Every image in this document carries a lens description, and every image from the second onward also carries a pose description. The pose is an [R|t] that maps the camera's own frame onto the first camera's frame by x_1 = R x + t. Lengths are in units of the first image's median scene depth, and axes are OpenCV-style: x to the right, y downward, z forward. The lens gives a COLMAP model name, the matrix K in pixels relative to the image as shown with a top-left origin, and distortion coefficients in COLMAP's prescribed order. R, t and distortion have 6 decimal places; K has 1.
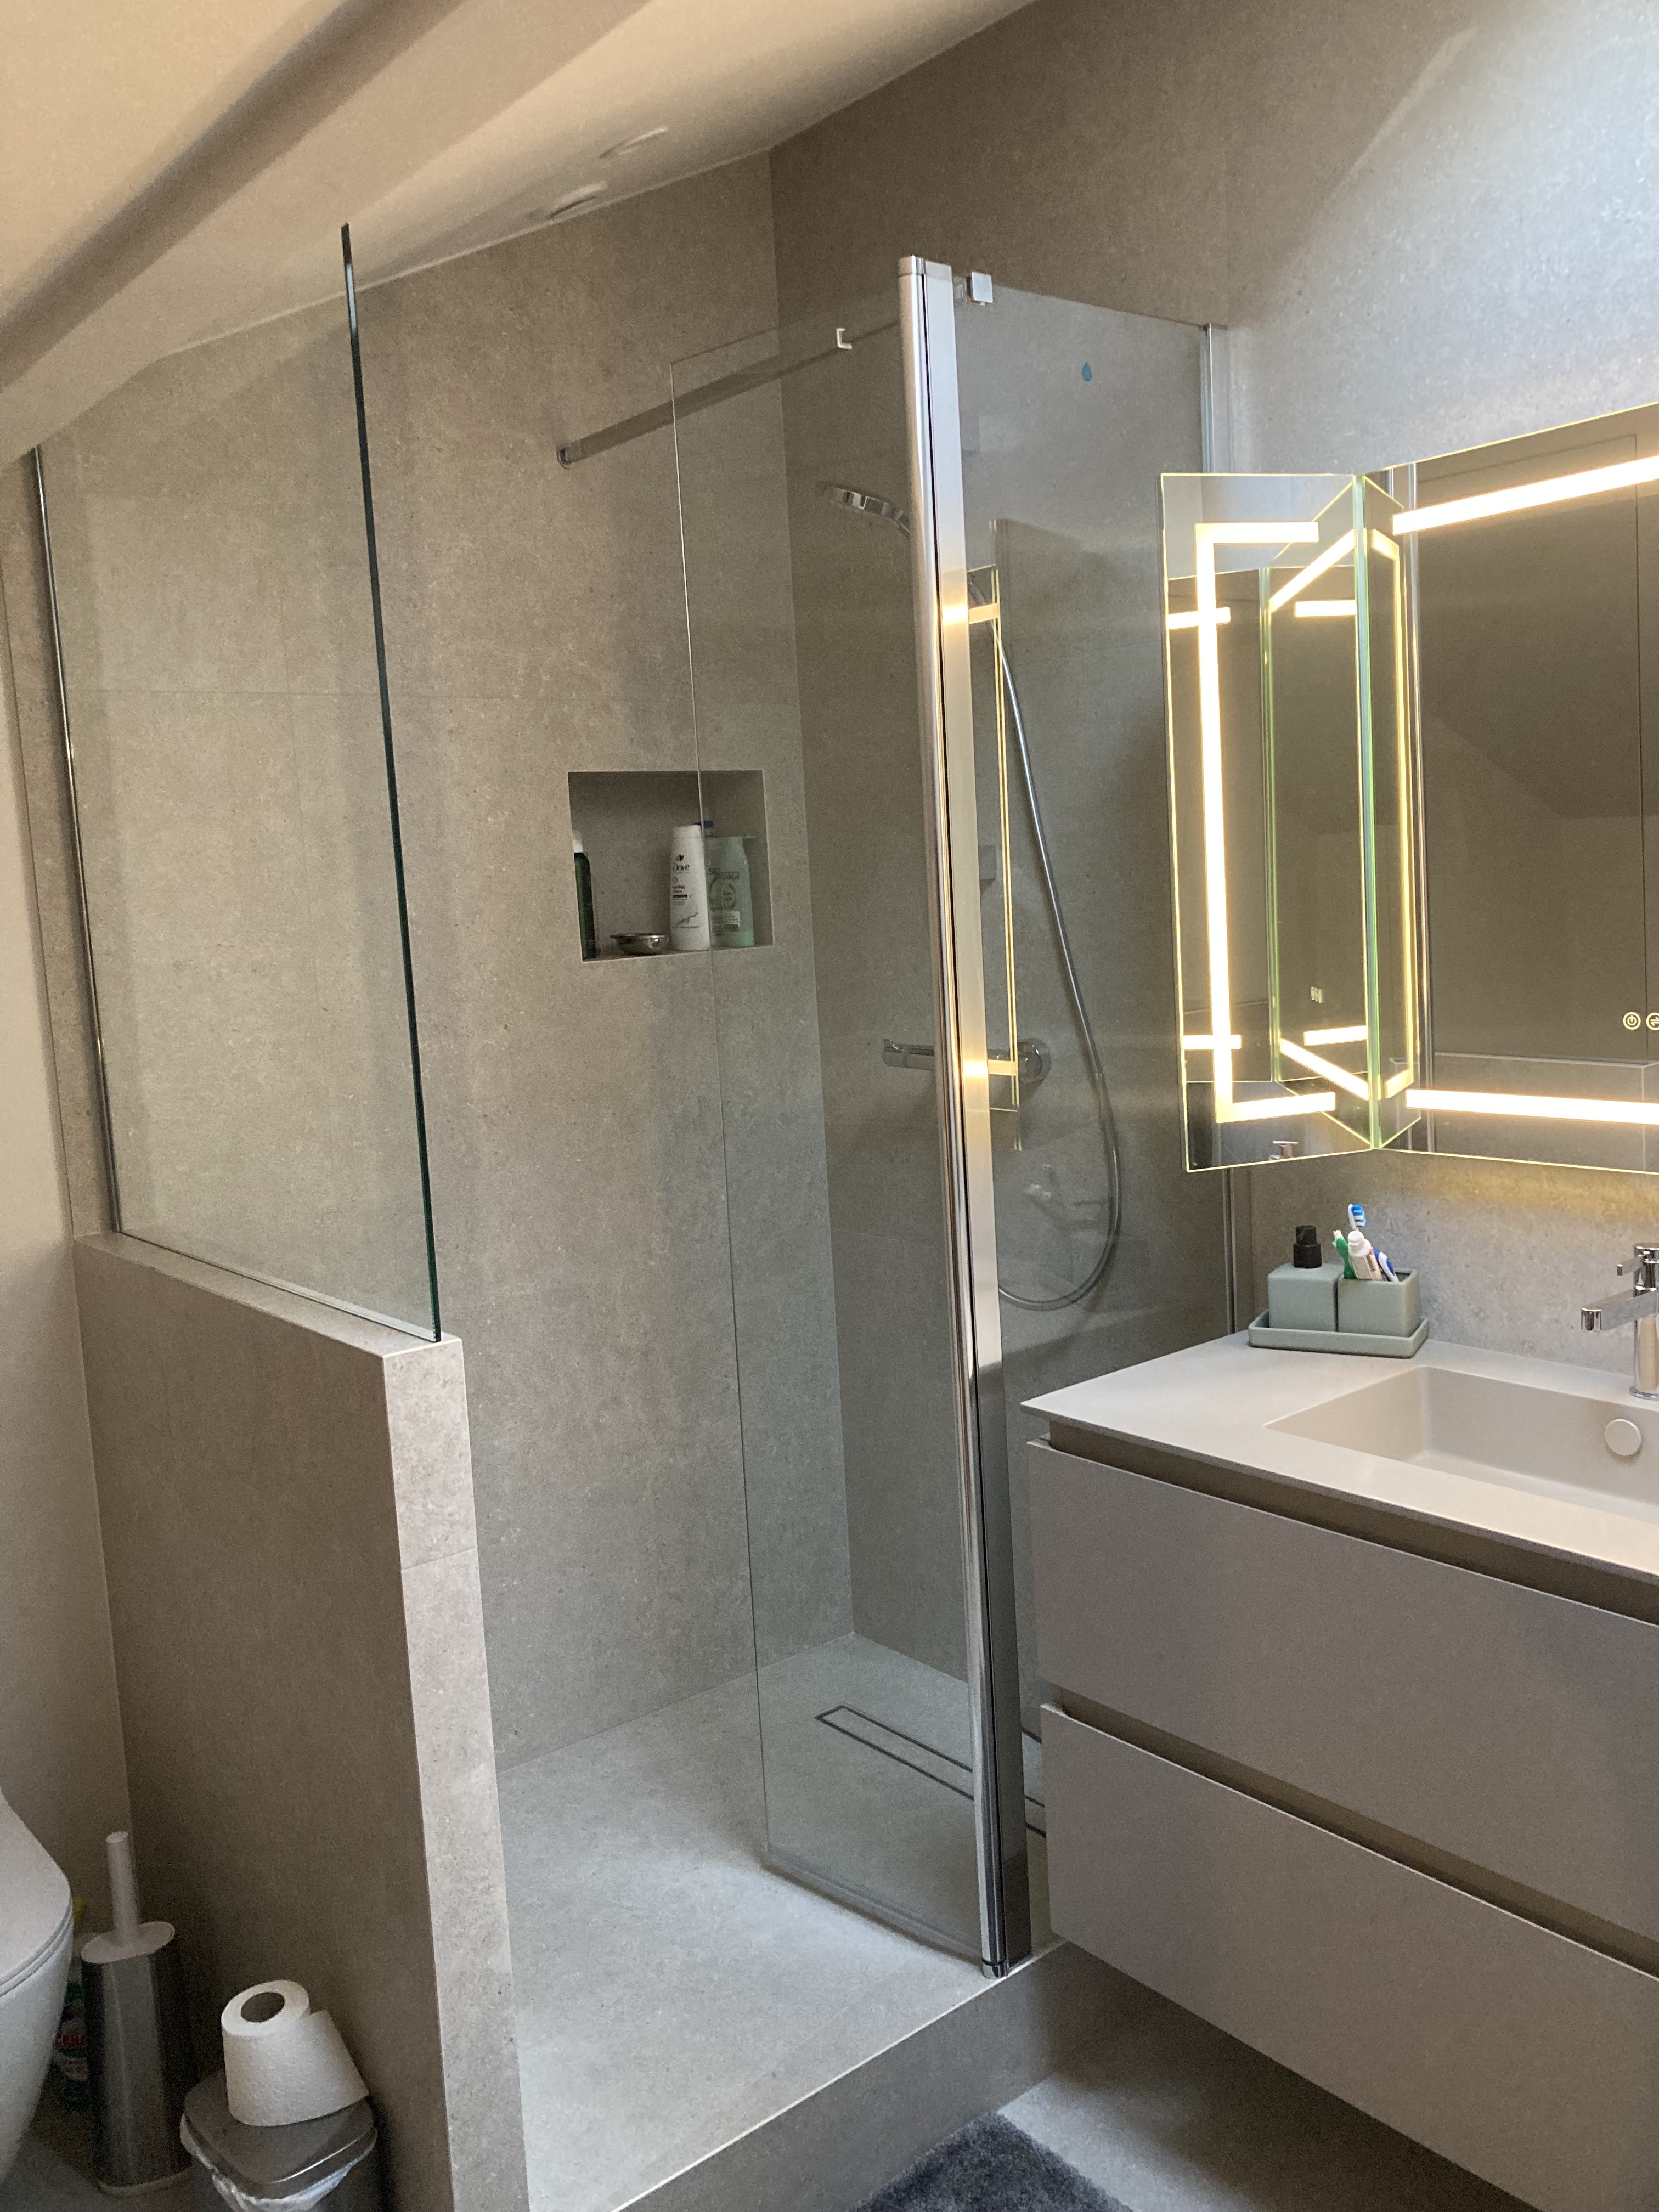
lens RADIAL K [[1802.1, 0, 816.4], [0, 1802.1, 1104.5], [0, 0, 1]] dist [0.047656, -0.034147]
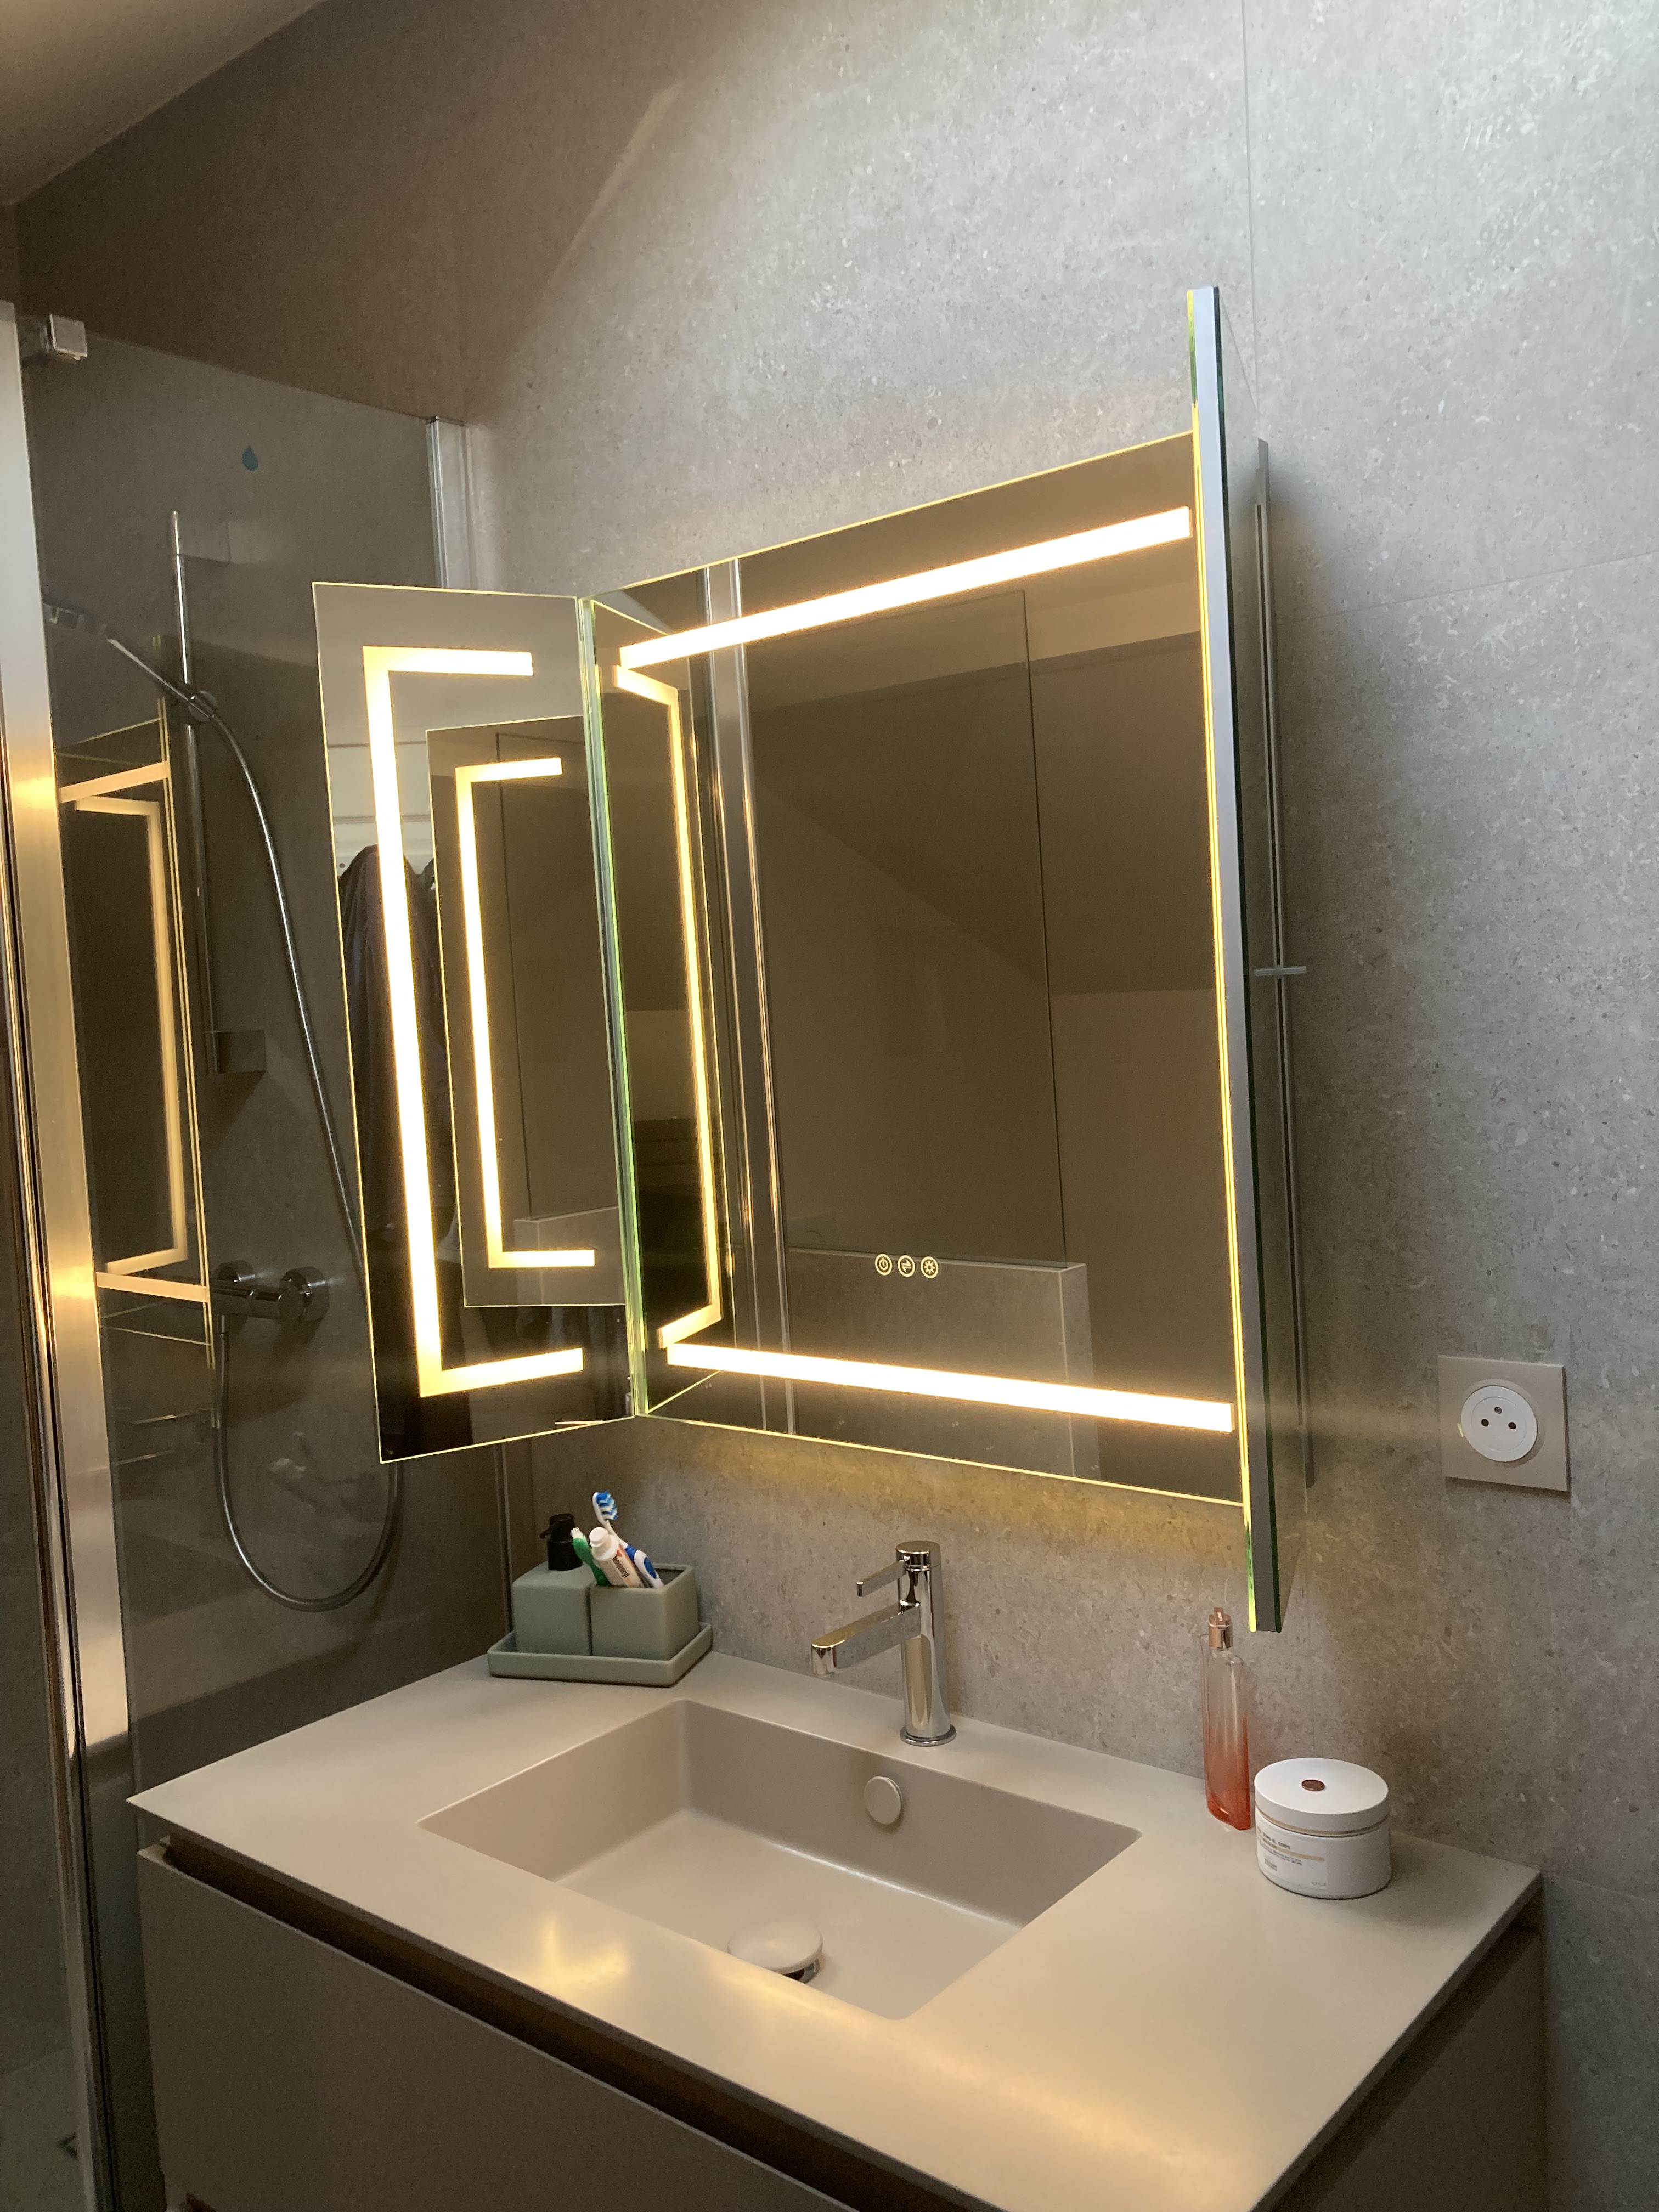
lens RADIAL K [[1802.1, 0, 838.4], [0, 1802.1, 1097.9], [0, 0, 1]] dist [0.047656, -0.034147]
pose [[0.983322, -0.009254, 0.181635, 0.260371], [0.024404, 0.996386, -0.081355, -0.050599], [-0.180226, 0.084431, 0.979995, 0.192877]]
